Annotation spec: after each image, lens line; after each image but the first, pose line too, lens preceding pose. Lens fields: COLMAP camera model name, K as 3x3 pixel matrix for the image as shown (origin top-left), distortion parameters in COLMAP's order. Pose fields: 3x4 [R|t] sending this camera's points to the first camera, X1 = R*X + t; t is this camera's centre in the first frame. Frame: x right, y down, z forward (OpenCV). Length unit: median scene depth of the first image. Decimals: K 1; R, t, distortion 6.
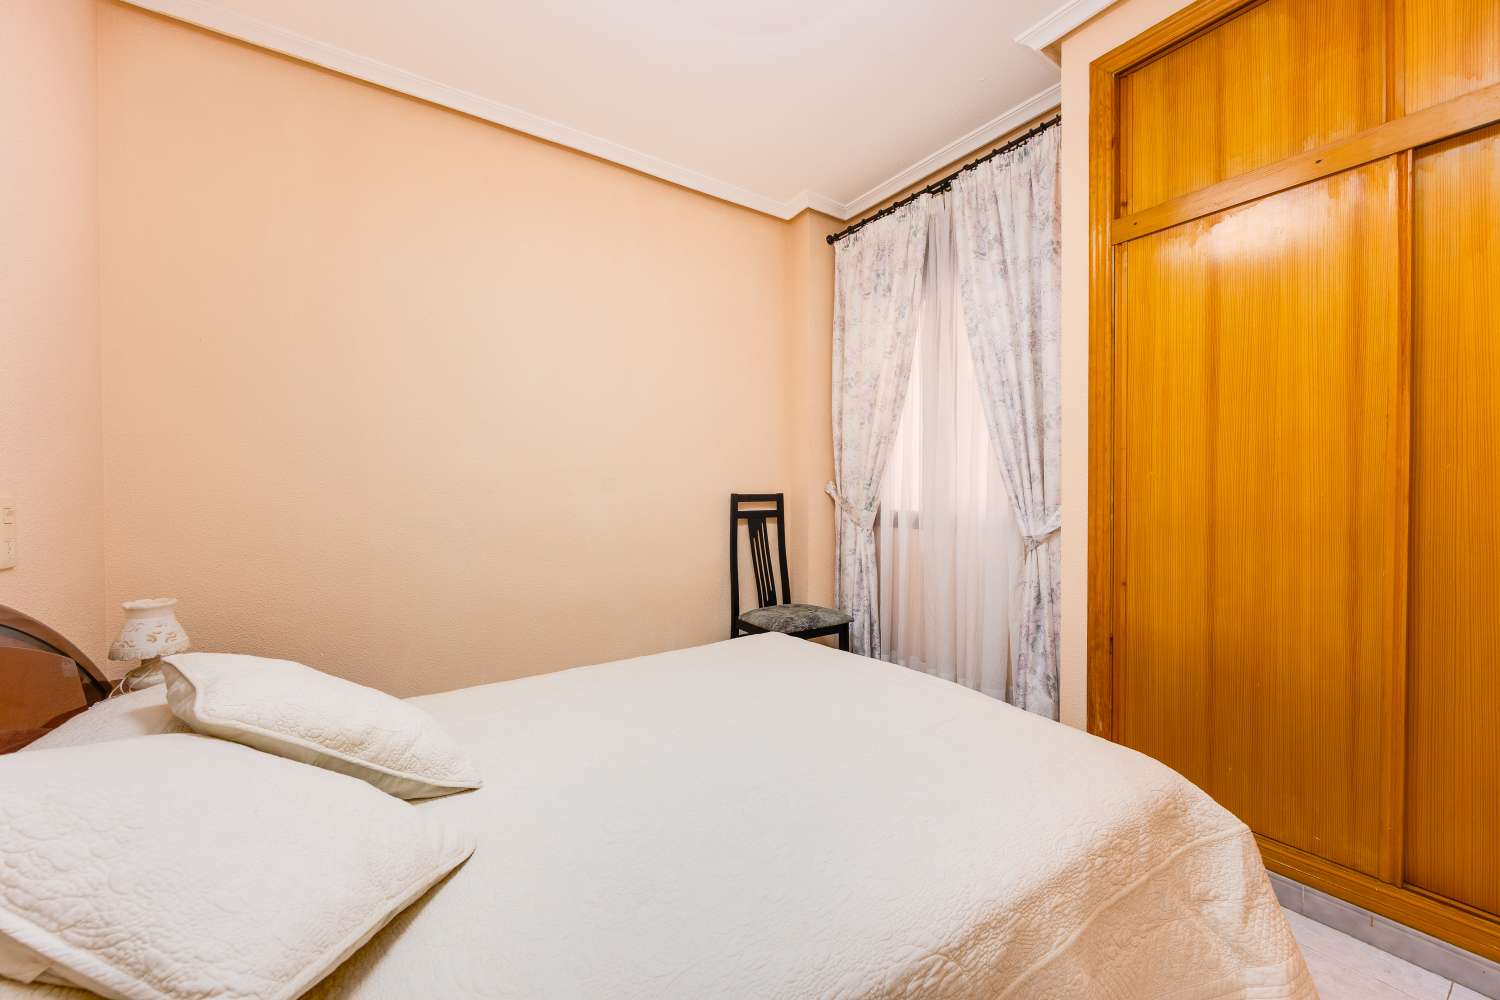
lens RADIAL K [[590.8, 0, 744.4], [0, 590.8, 501.5], [0, 0, 1]] dist [-0.002112, -0.000553]
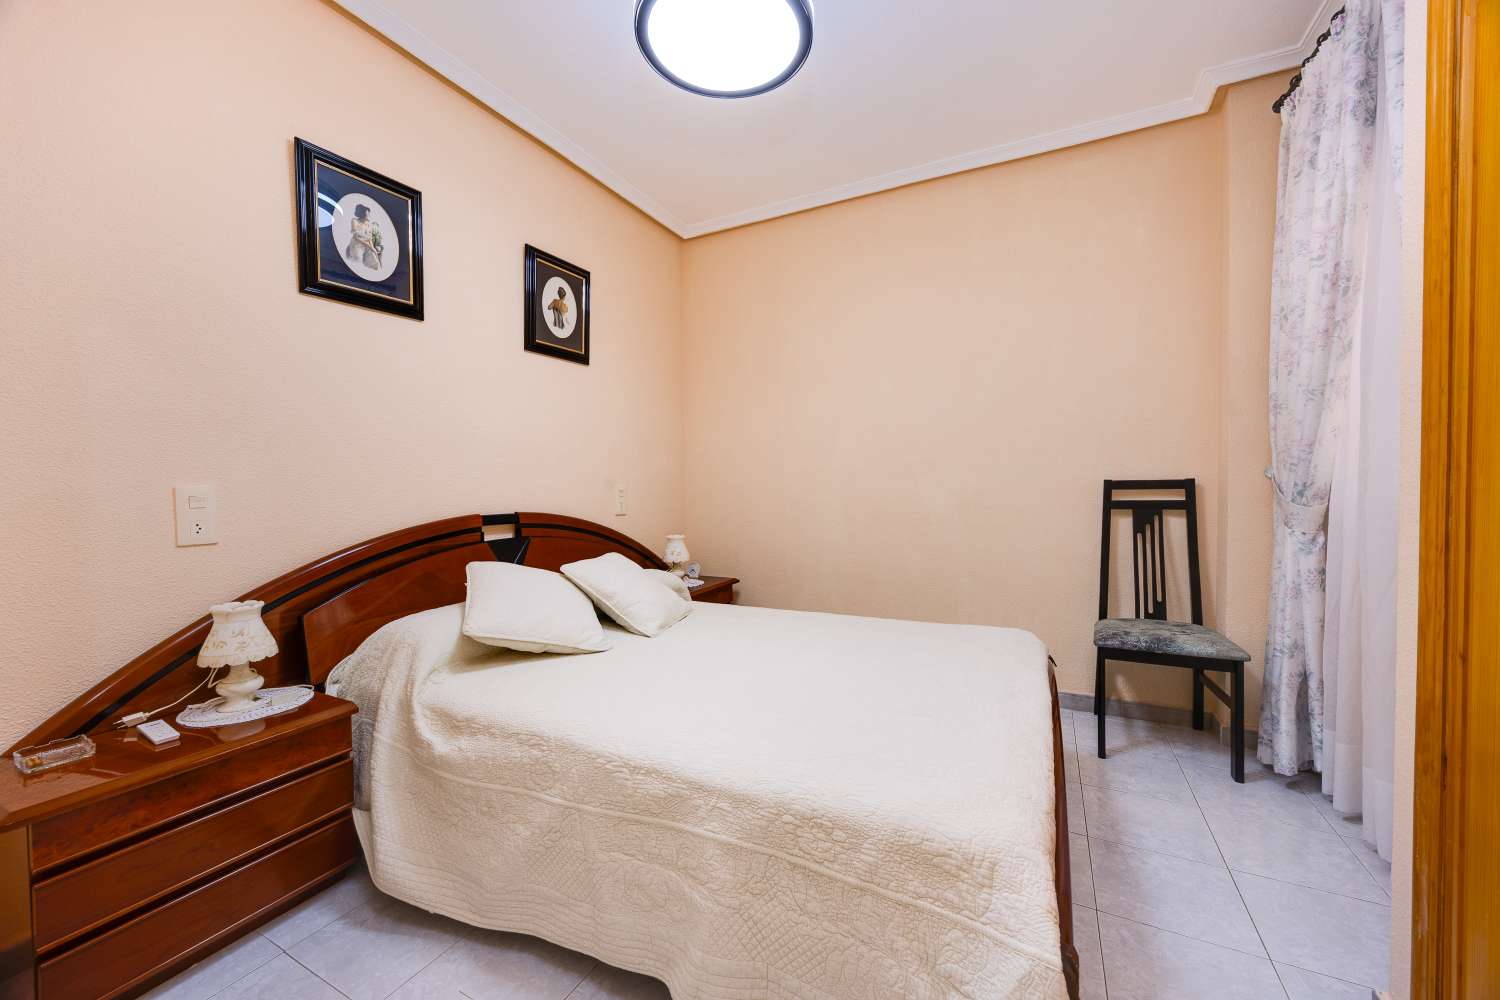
lens RADIAL K [[590.8, 0, 742.3], [0, 590.8, 499.5], [0, 0, 1]] dist [-0.002112, -0.000553]
pose [[0.455138, 0.021418, -0.890163, 0.506508], [-0.003024, 0.999742, 0.022508, -0.002432], [0.890416, -0.007553, 0.455085, 0.141932]]
